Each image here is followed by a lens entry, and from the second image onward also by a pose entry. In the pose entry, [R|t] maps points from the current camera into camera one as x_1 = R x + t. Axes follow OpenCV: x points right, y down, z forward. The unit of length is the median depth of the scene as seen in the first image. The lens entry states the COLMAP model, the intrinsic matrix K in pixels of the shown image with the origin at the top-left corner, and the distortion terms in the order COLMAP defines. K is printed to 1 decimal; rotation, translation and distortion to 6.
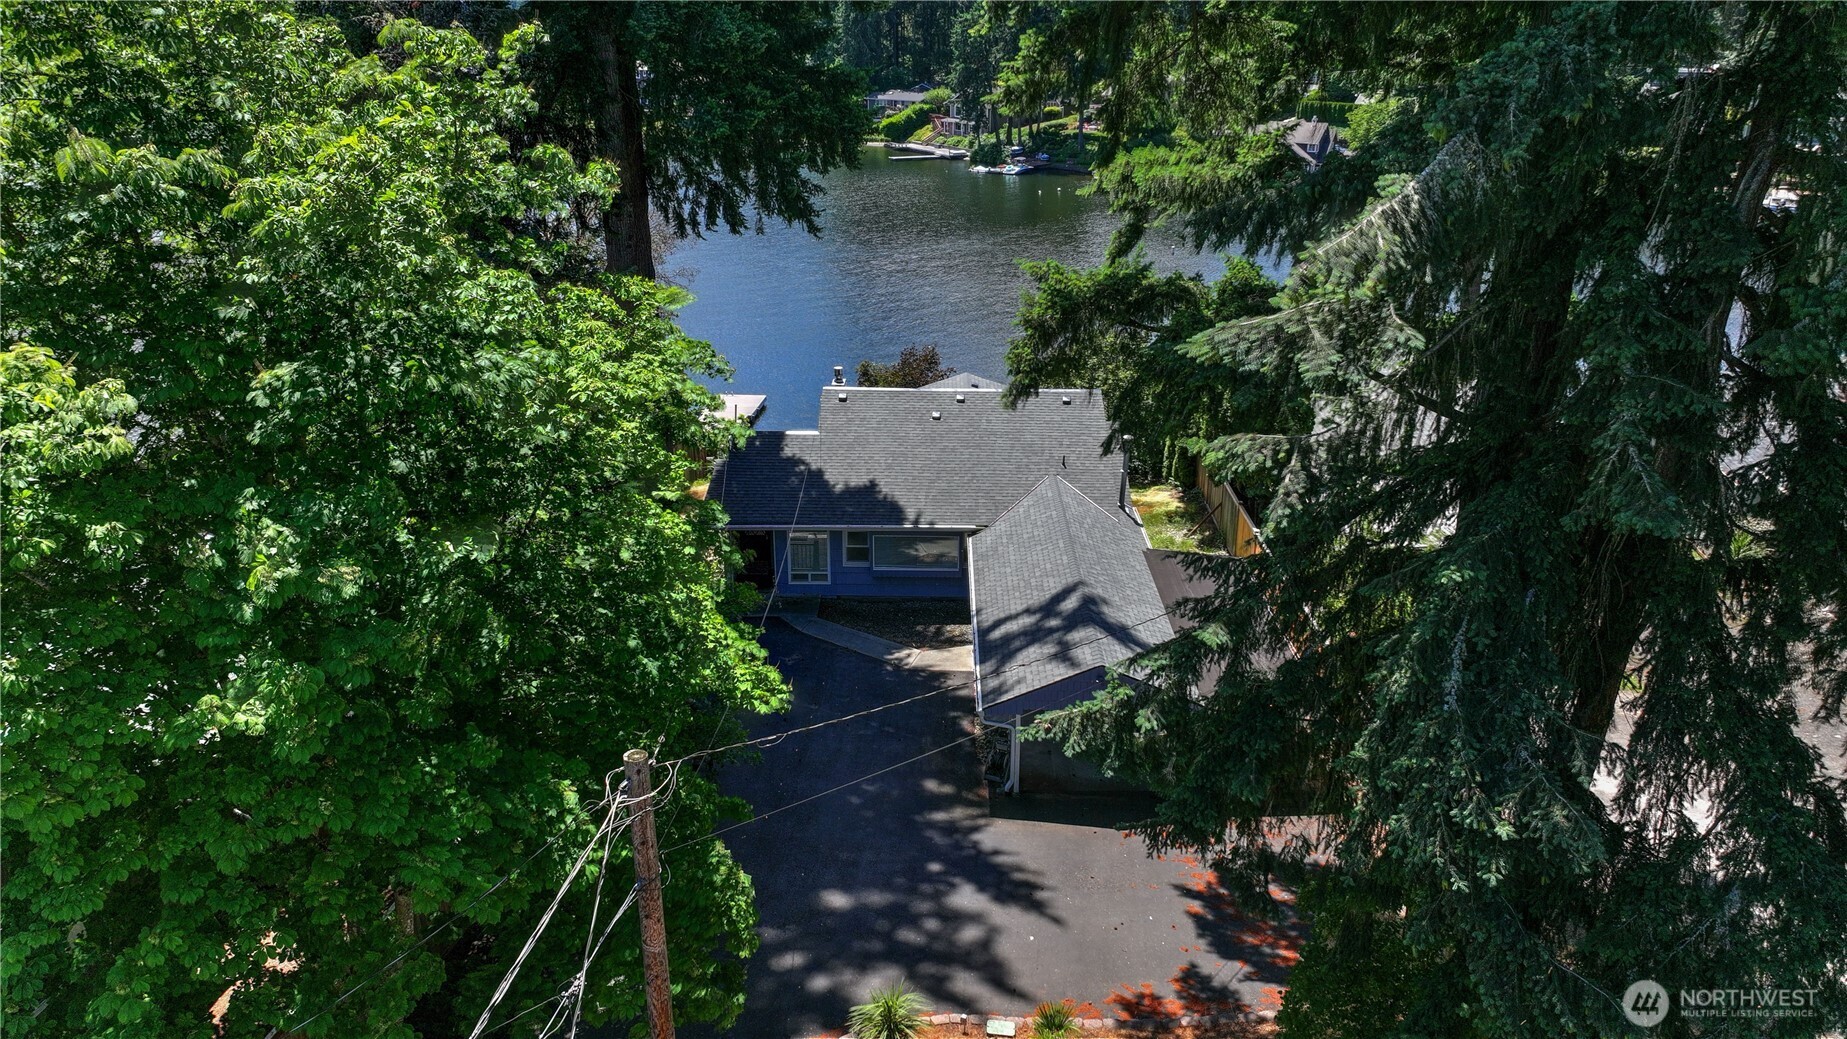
lens RADIAL K [[1298.1, 0, 923.5], [0, 1298.1, 519.5], [0, 0, 1]] dist [0.007357, -0.000873]
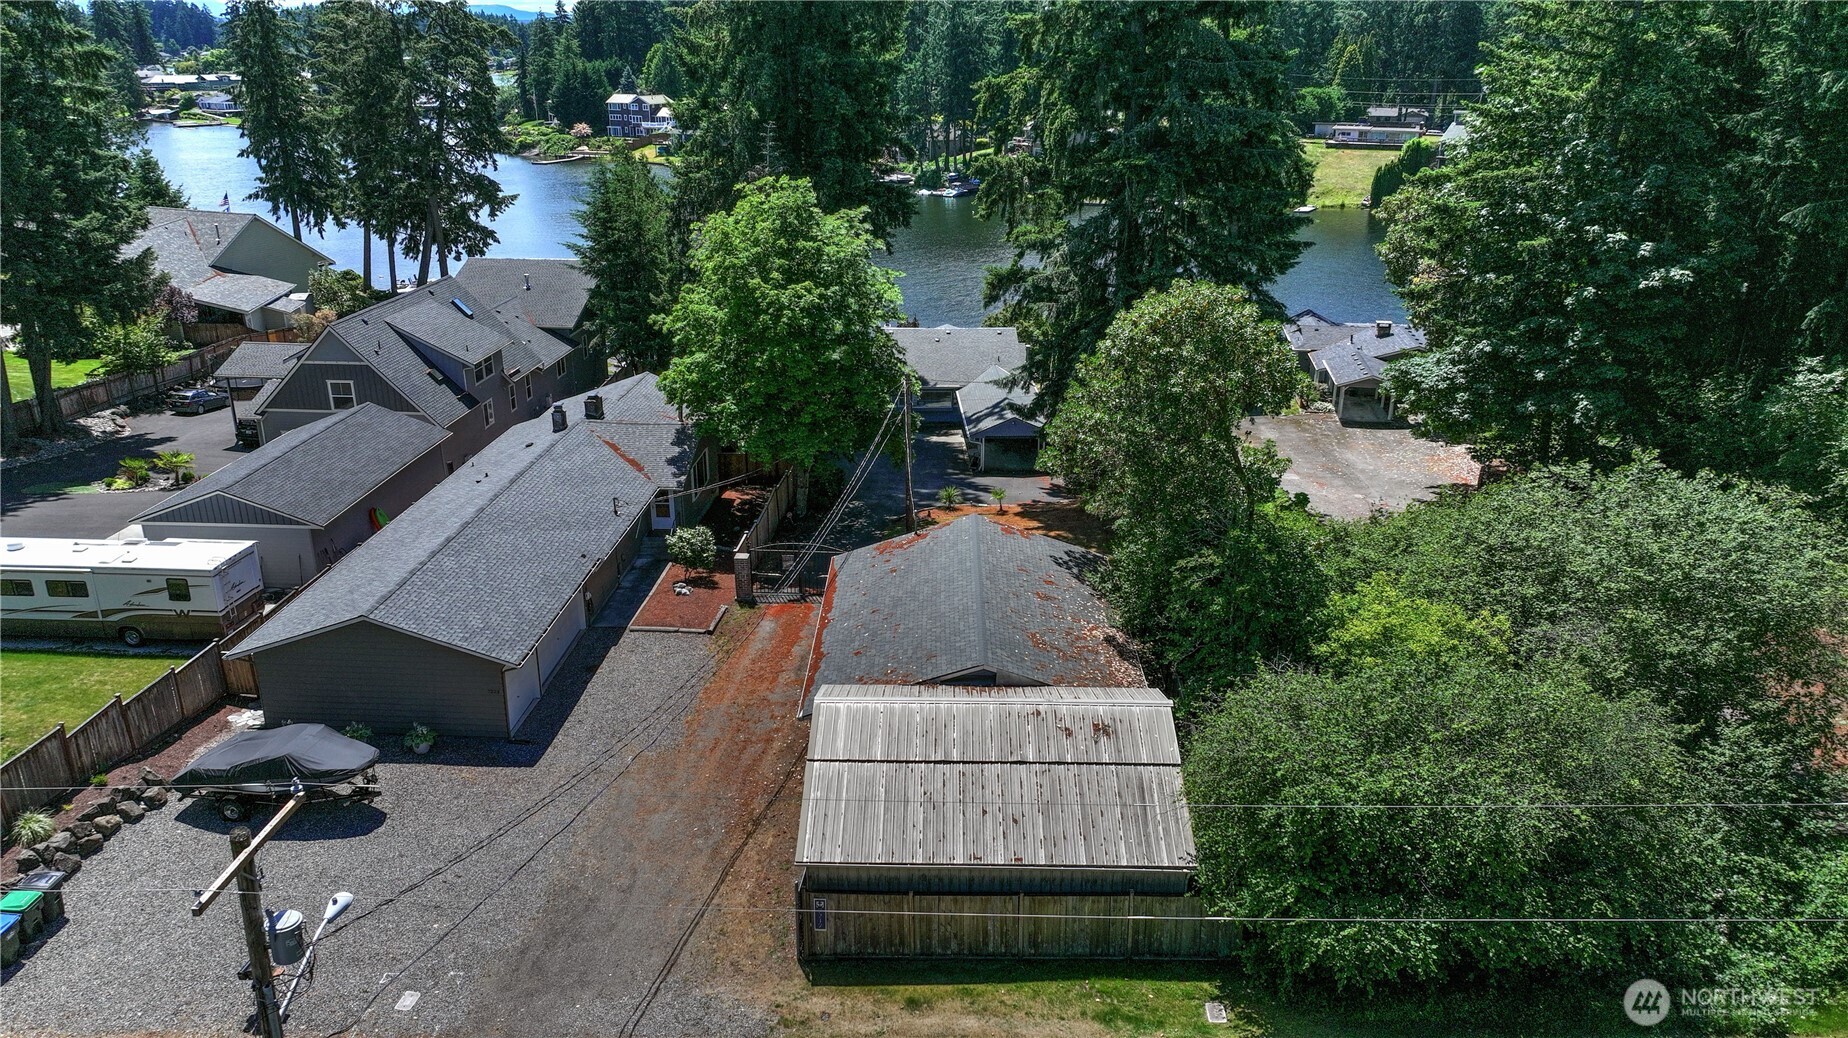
lens RADIAL K [[1298.8, 0, 924.0], [0, 1298.8, 519.0], [0, 0, 1]] dist [0.007357, -0.000873]
pose [[0.998503, -0.017113, 0.051960, -0.023257], [0.017454, 0.999829, -0.006129, 0.040848], [-0.051846, 0.007027, 0.998630, -0.199329]]
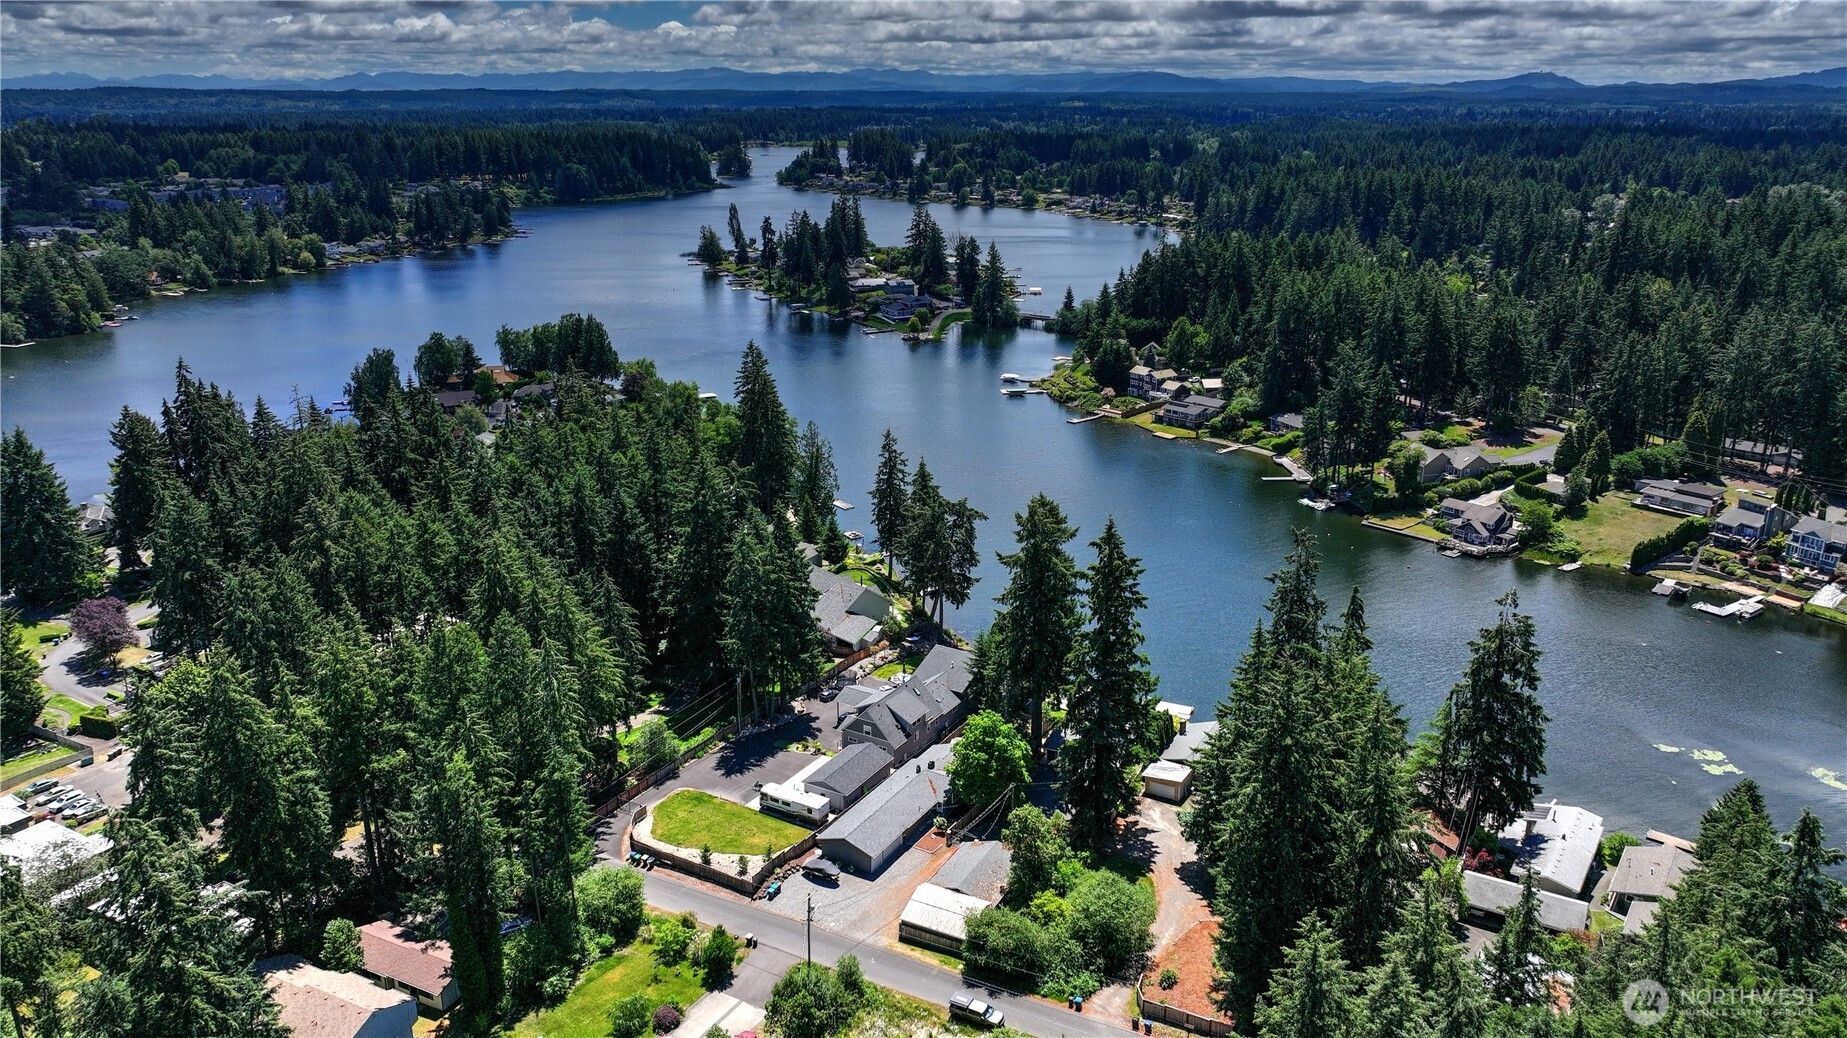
lens RADIAL K [[1298.1, 0, 923.5], [0, 1298.1, 519.0], [0, 0, 1]] dist [0.007357, -0.000873]
pose [[0.914585, 0.122069, -0.385530, 0.233450], [-0.140400, 0.989900, -0.019638, -0.131695], [0.379239, 0.072089, 0.922486, -0.739946]]
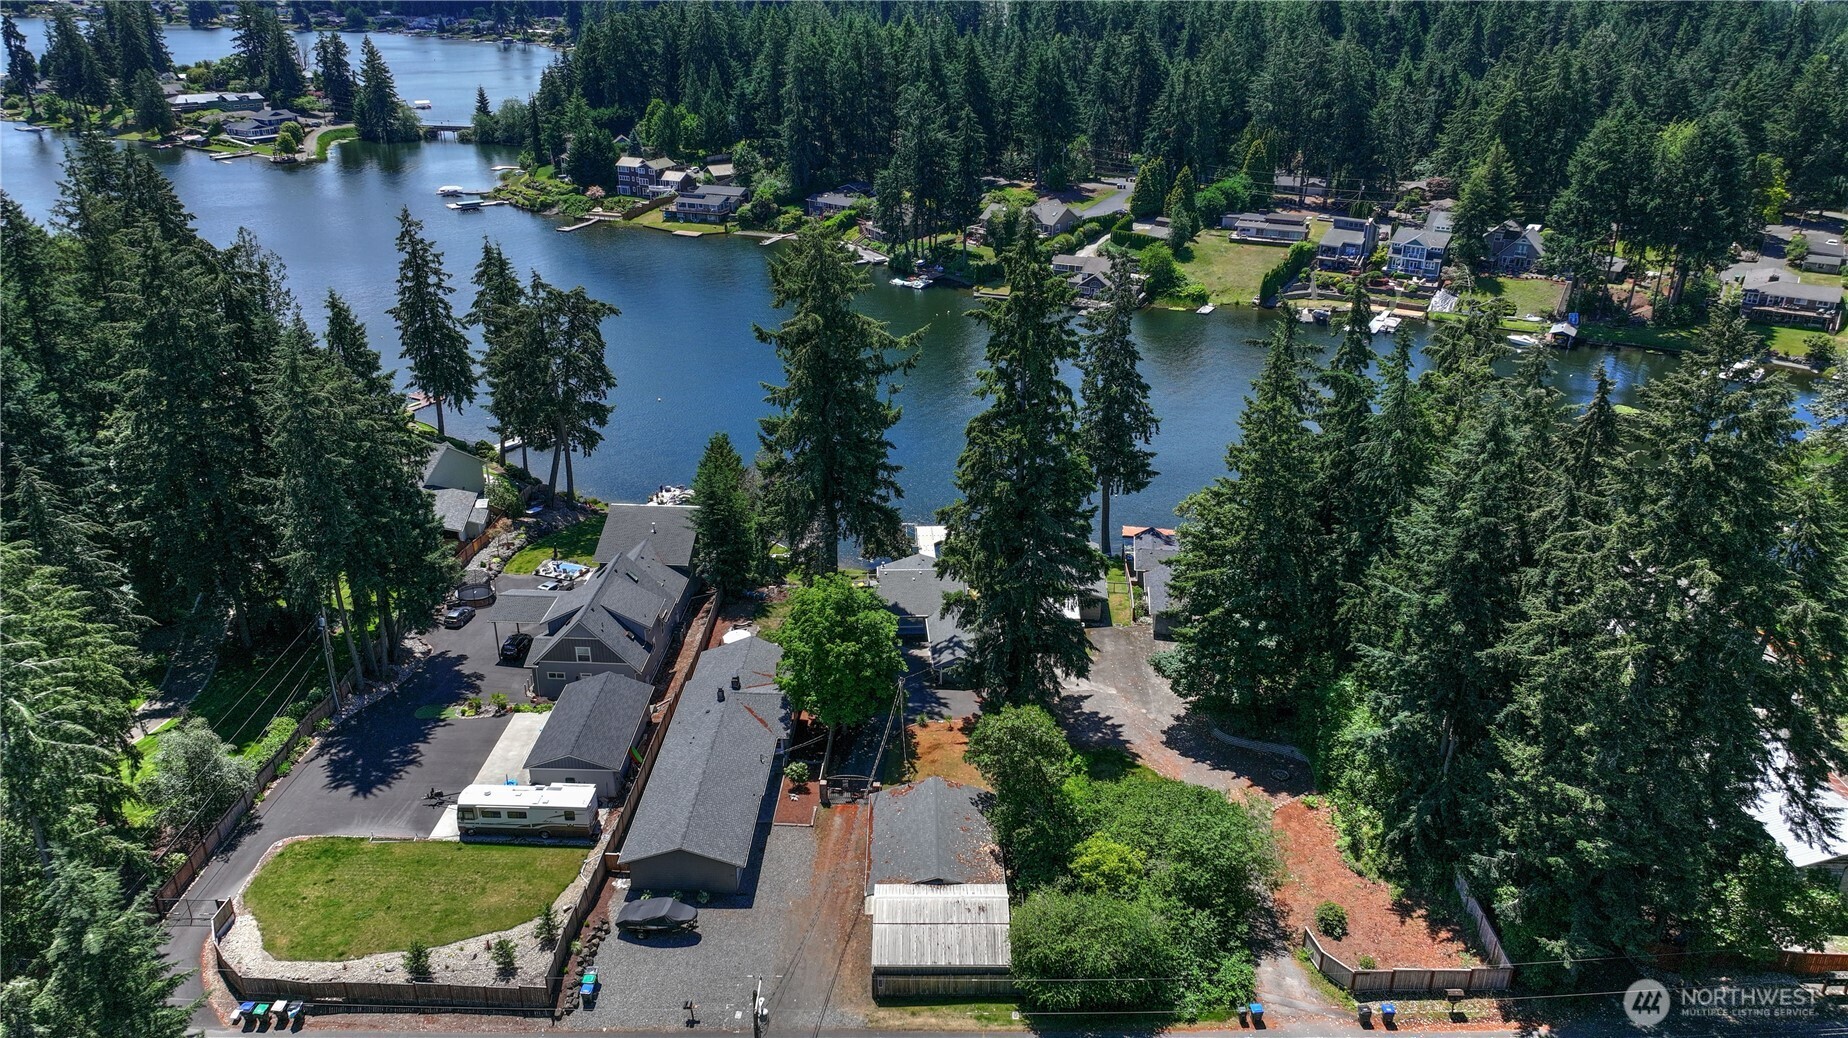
lens RADIAL K [[1298.8, 0, 924.0], [0, 1298.8, 519.0], [0, 0, 1]] dist [0.007357, -0.000873]
pose [[0.996817, -0.027625, 0.074784, -0.040209], [0.023353, 0.998078, 0.057399, -0.080325], [-0.076226, -0.055470, 0.995546, -0.445376]]
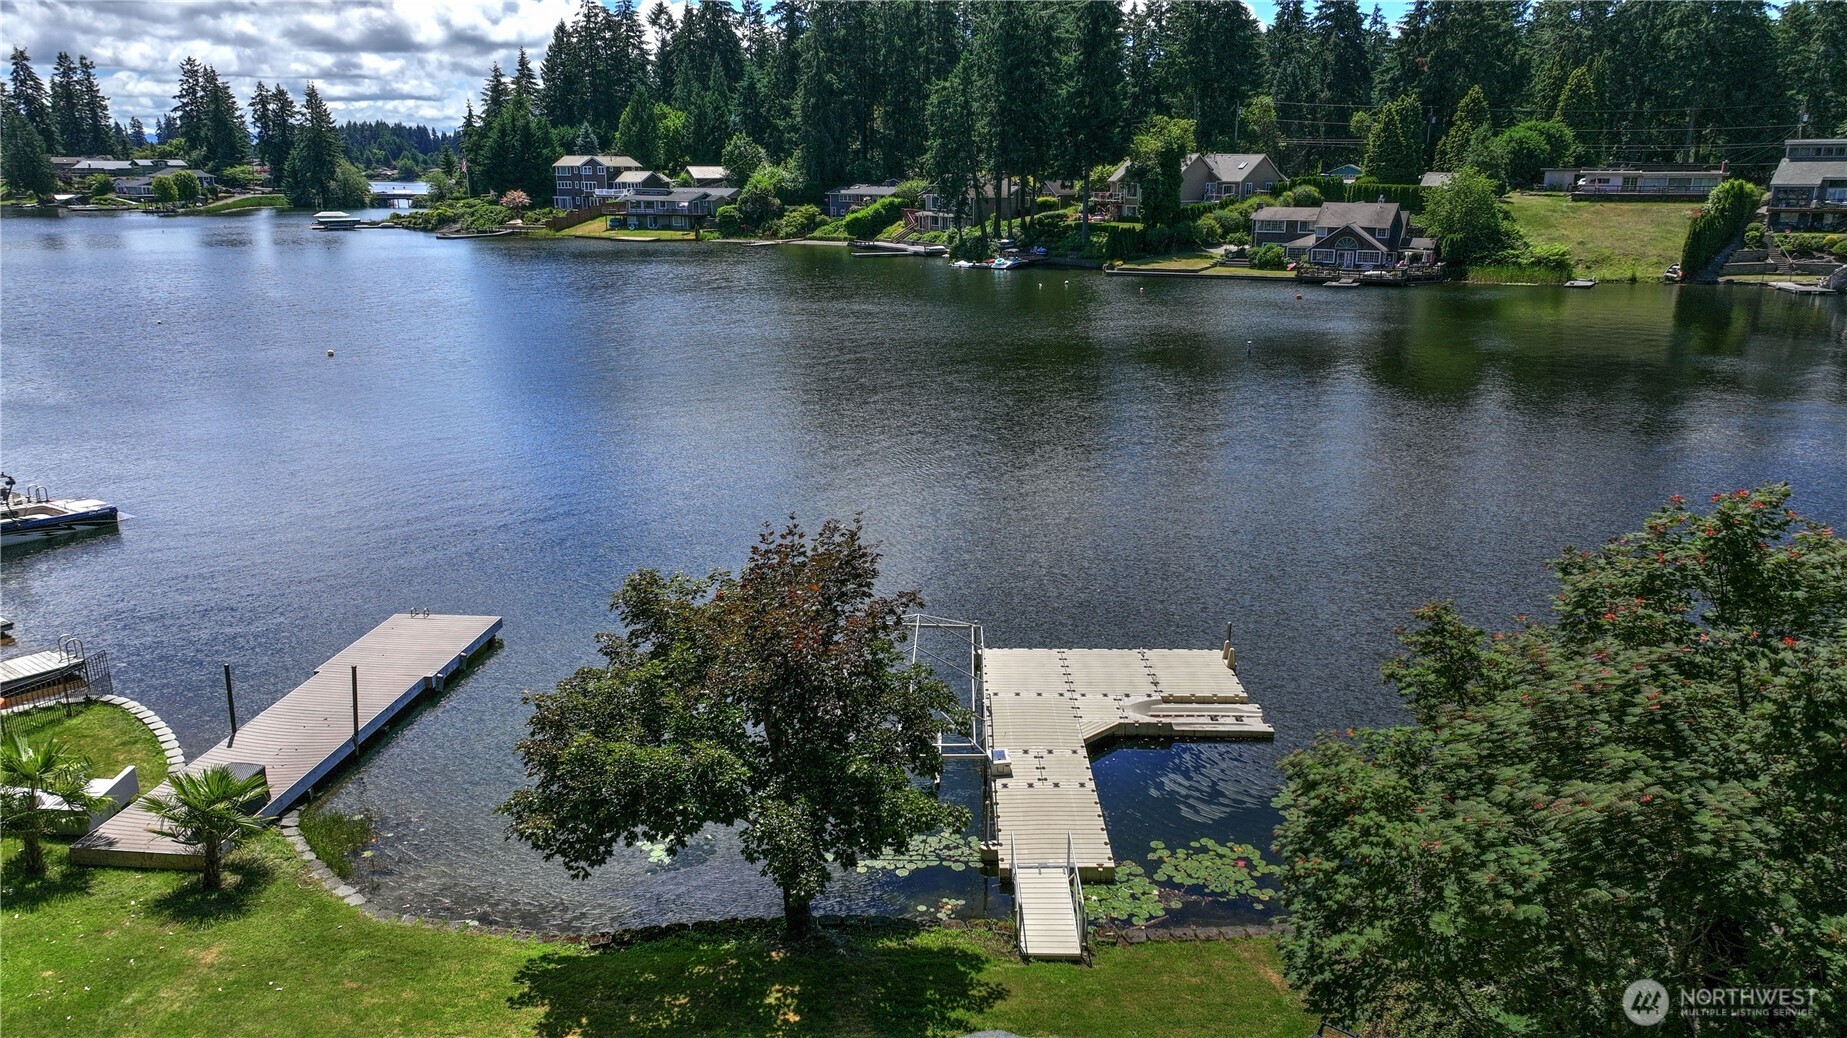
lens RADIAL K [[1298.1, 0, 923.5], [0, 1298.1, 519.0], [0, 0, 1]] dist [0.007357, -0.000873]
pose [[0.999865, -0.001624, 0.016376, 0.005468], [0.003232, 0.995115, -0.098667, -0.029823], [-0.016135, 0.098706, 0.994986, 0.197375]]
